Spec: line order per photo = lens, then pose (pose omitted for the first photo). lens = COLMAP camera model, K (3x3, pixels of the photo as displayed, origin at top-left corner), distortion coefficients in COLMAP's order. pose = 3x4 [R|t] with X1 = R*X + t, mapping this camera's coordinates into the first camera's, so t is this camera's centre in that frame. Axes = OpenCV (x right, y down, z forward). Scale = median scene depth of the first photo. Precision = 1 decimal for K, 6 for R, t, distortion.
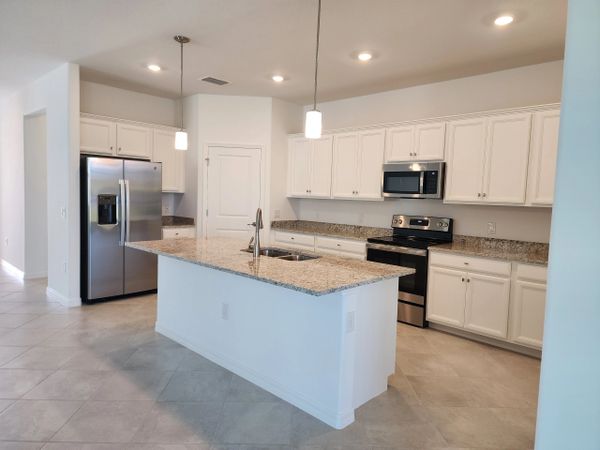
lens RADIAL K [[404.1, 0, 297.5], [0, 404.1, 220.3], [0, 0, 1]] dist [0.051703, -0.024264]
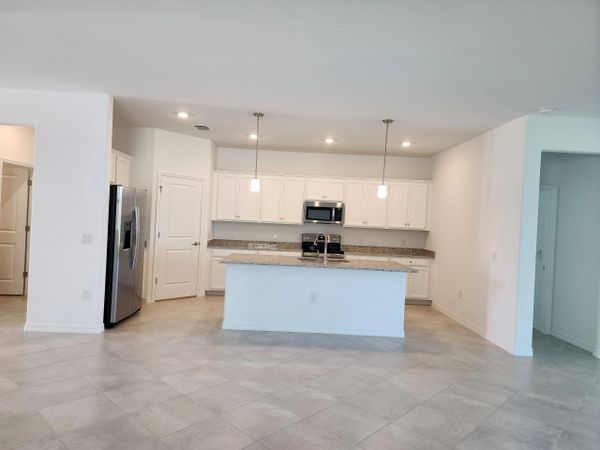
lens RADIAL K [[404.1, 0, 298.0], [0, 404.1, 224.4], [0, 0, 1]] dist [0.051703, -0.024264]
pose [[0.702862, -0.005877, 0.711302, -0.912051], [0.021865, 0.999672, -0.013346, -0.030284], [-0.710990, 0.024933, 0.702760, -0.057974]]
